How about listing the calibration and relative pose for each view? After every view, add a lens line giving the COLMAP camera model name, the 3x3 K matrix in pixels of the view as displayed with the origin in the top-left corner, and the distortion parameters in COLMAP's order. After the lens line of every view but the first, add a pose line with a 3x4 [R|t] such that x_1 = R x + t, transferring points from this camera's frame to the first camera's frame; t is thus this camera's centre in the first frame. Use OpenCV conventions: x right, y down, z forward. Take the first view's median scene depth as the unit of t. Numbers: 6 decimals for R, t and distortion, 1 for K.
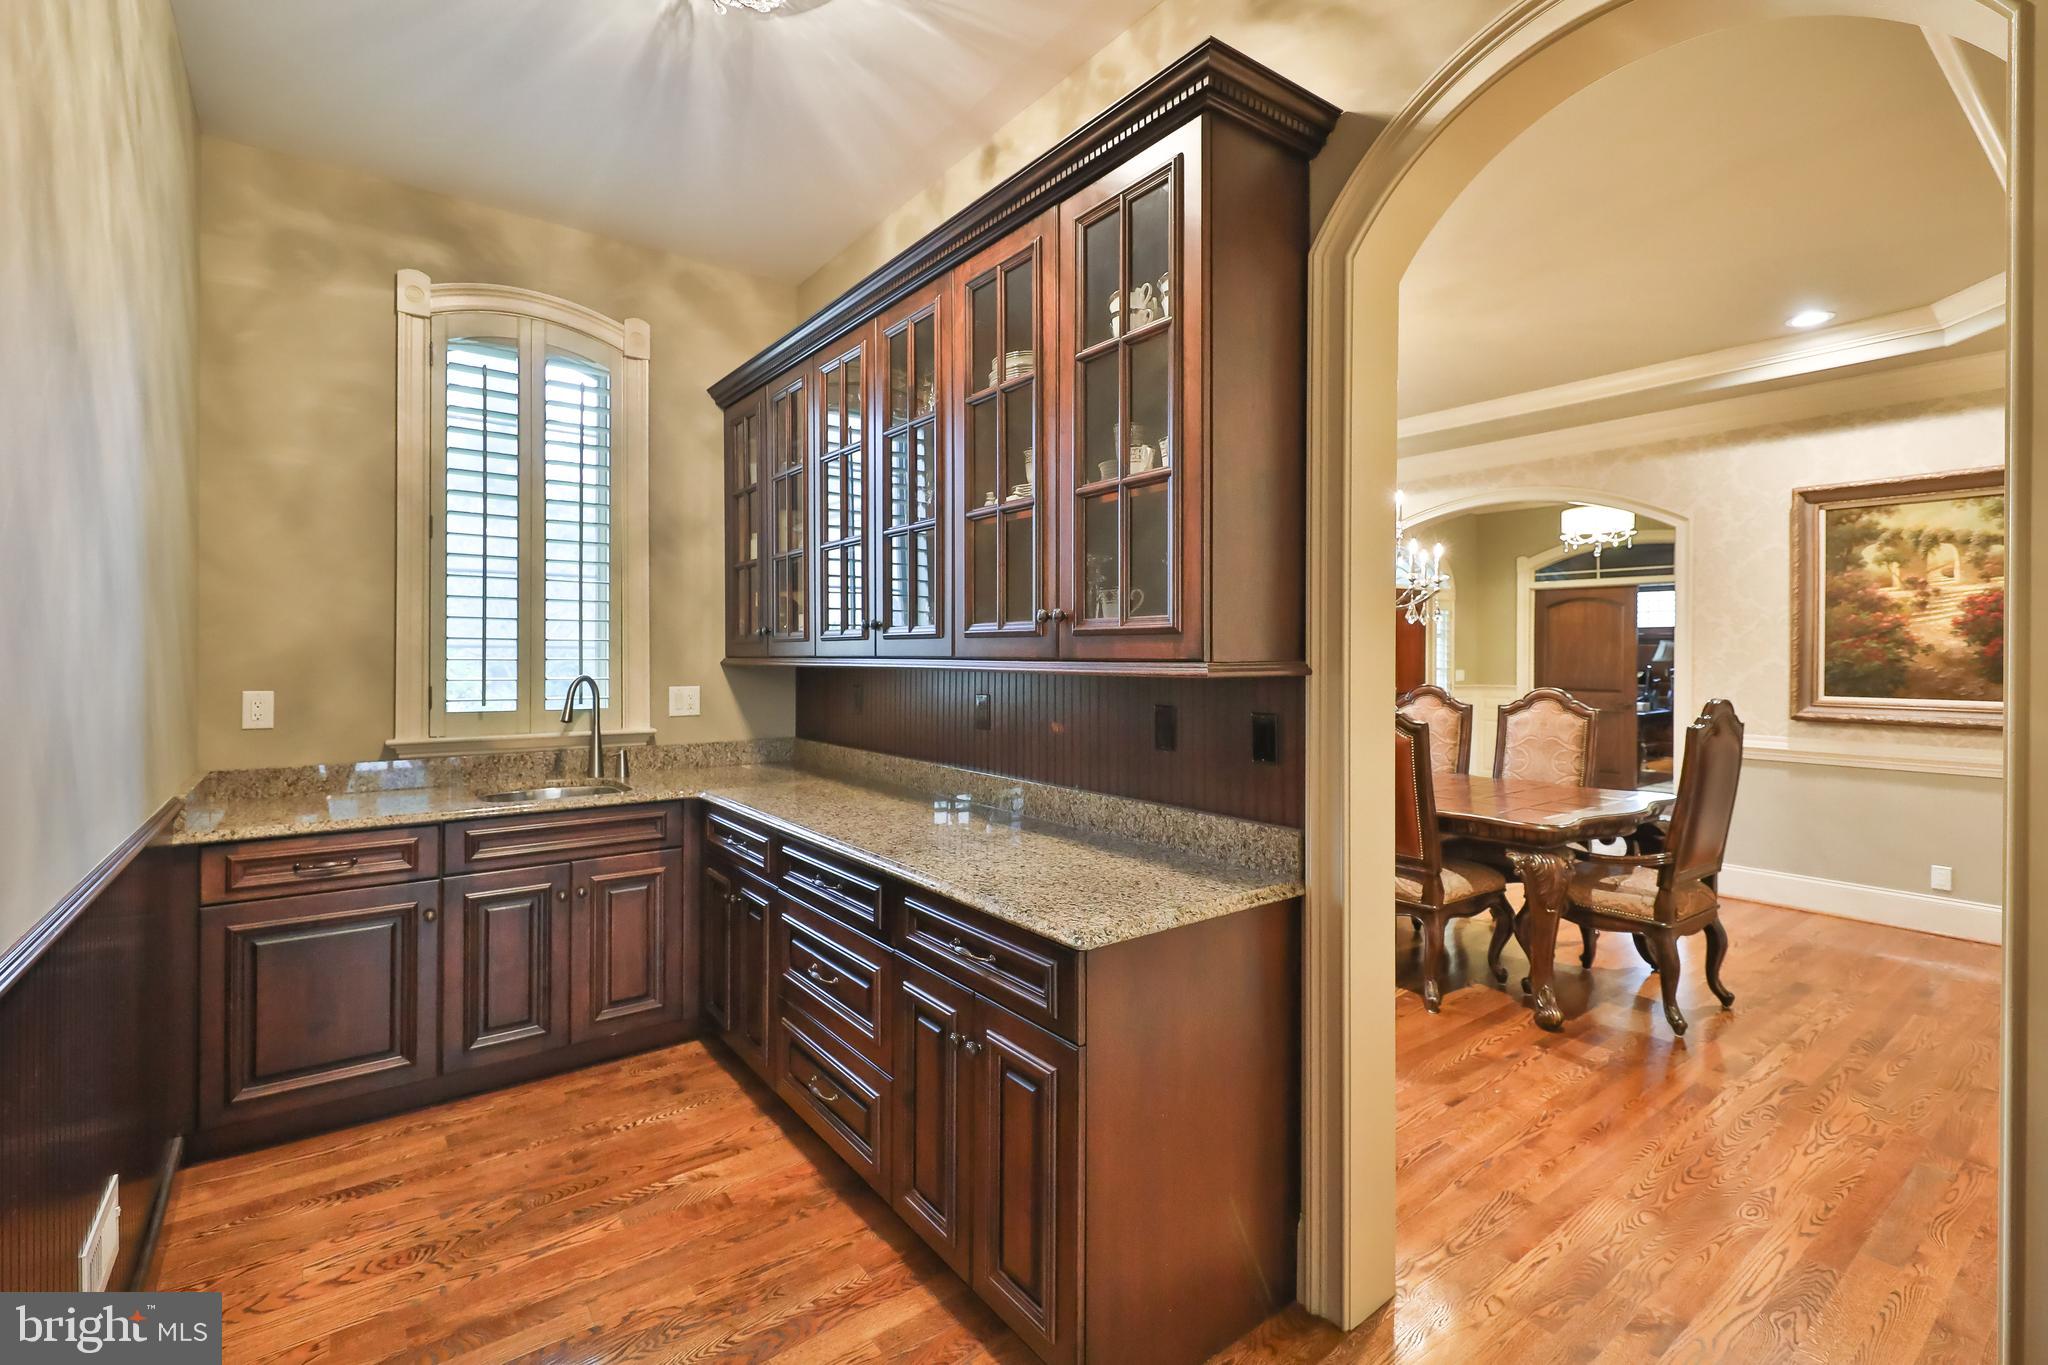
lens RADIAL K [[925.5, 0, 1022.3], [0, 925.5, 665.0], [0, 0, 1]] dist [0.002038, -0.000170]
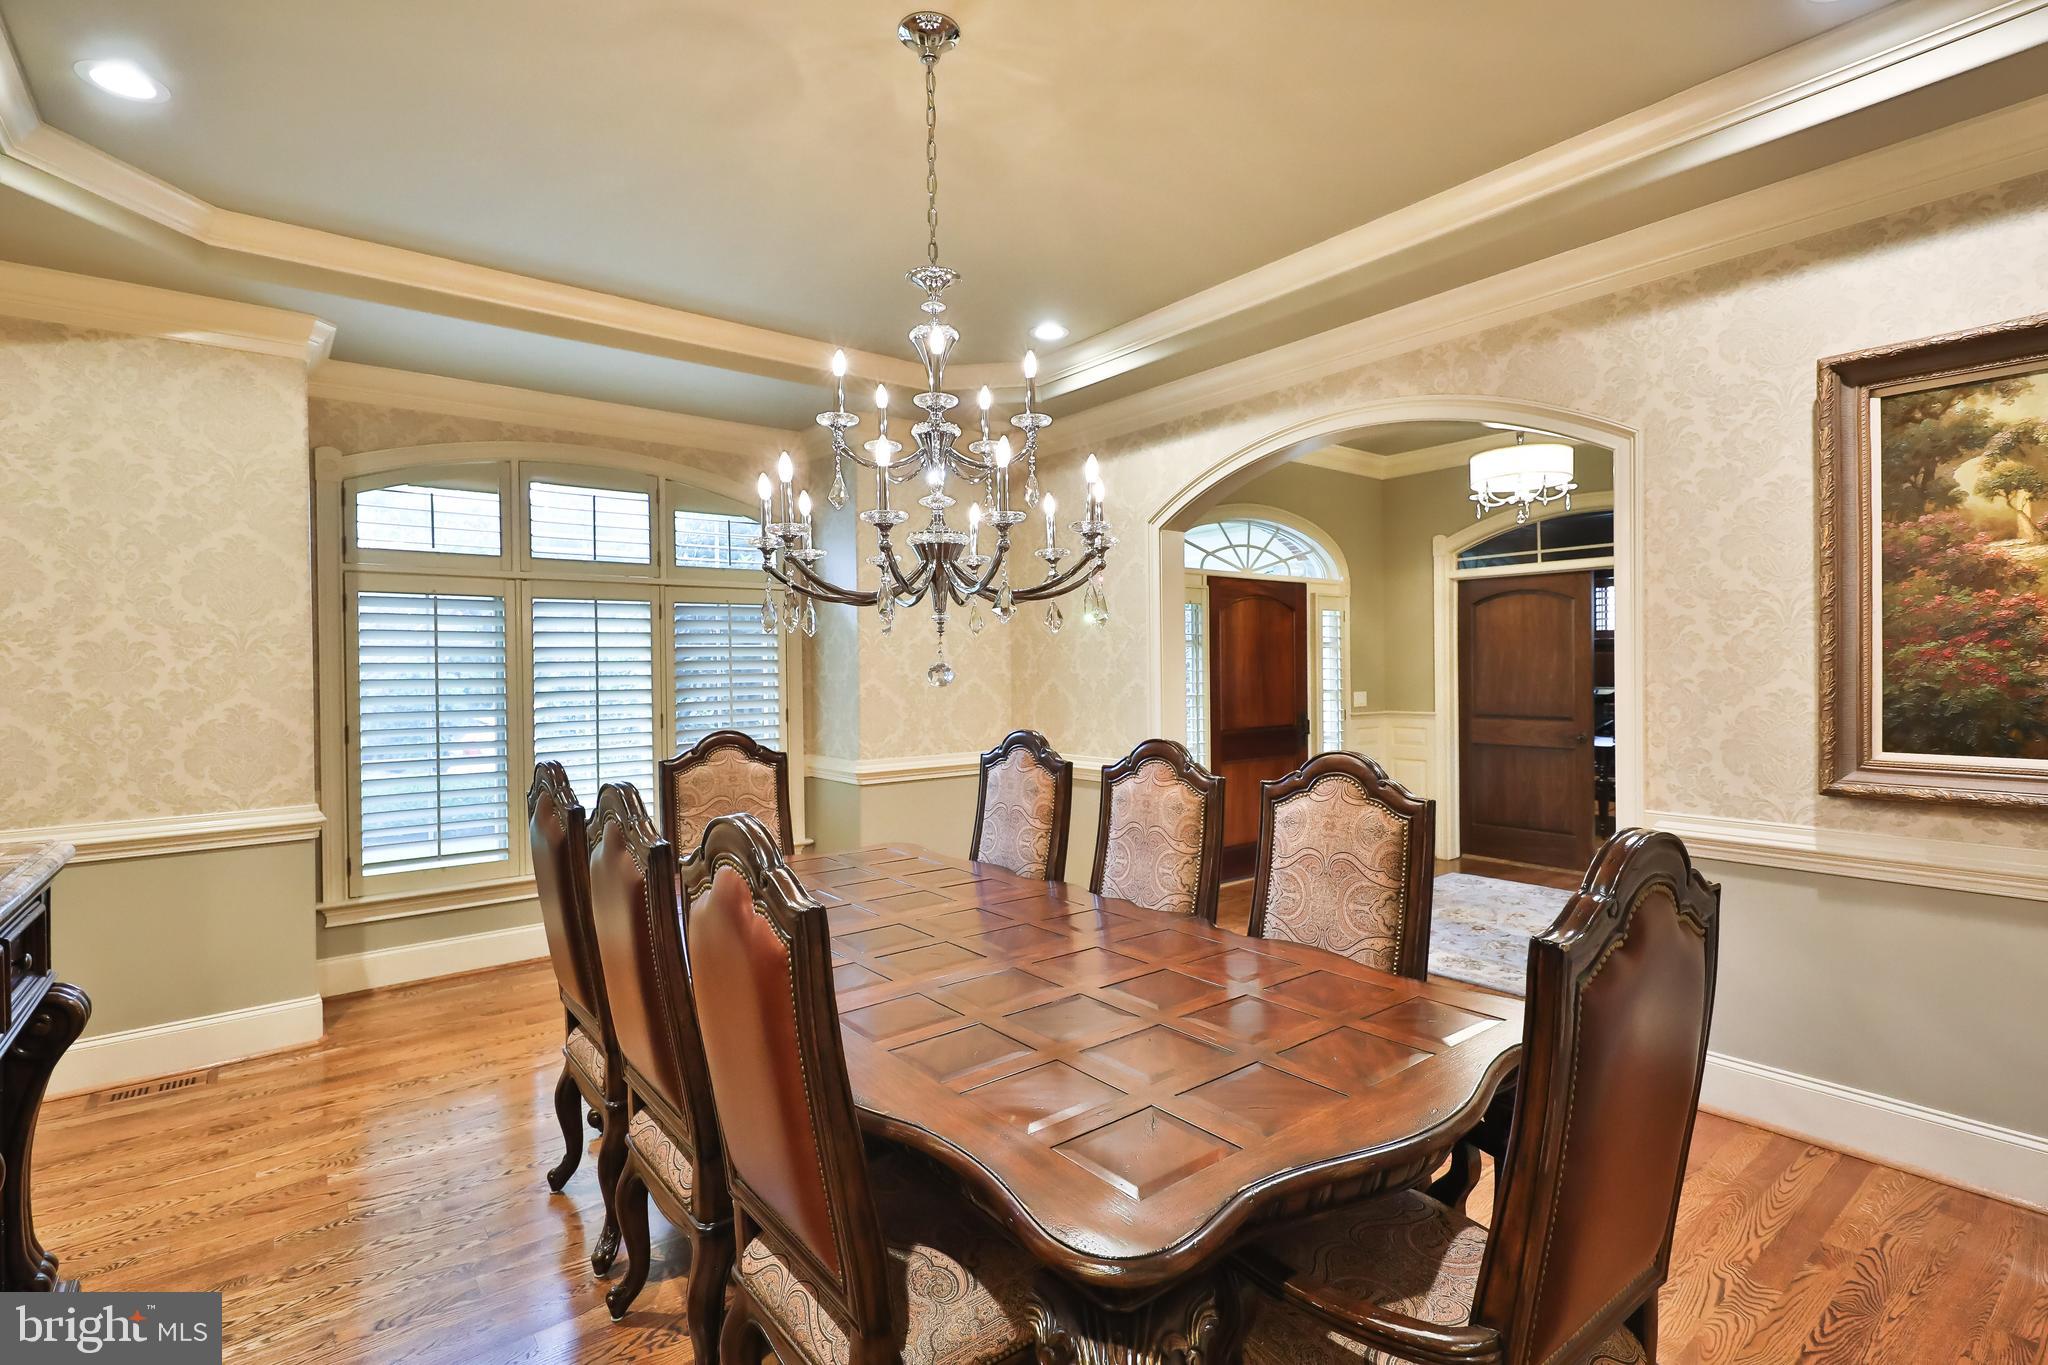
lens RADIAL K [[973.7, 0, 1026.8], [0, 973.7, 682.0], [0, 0, 1]] dist [0.003340, -0.000002]
pose [[0.999570, -0.015317, 0.025016, 0.365275], [0.015275, 0.999882, 0.001878, -0.014533], [-0.025042, -0.001495, 0.999685, 0.457233]]
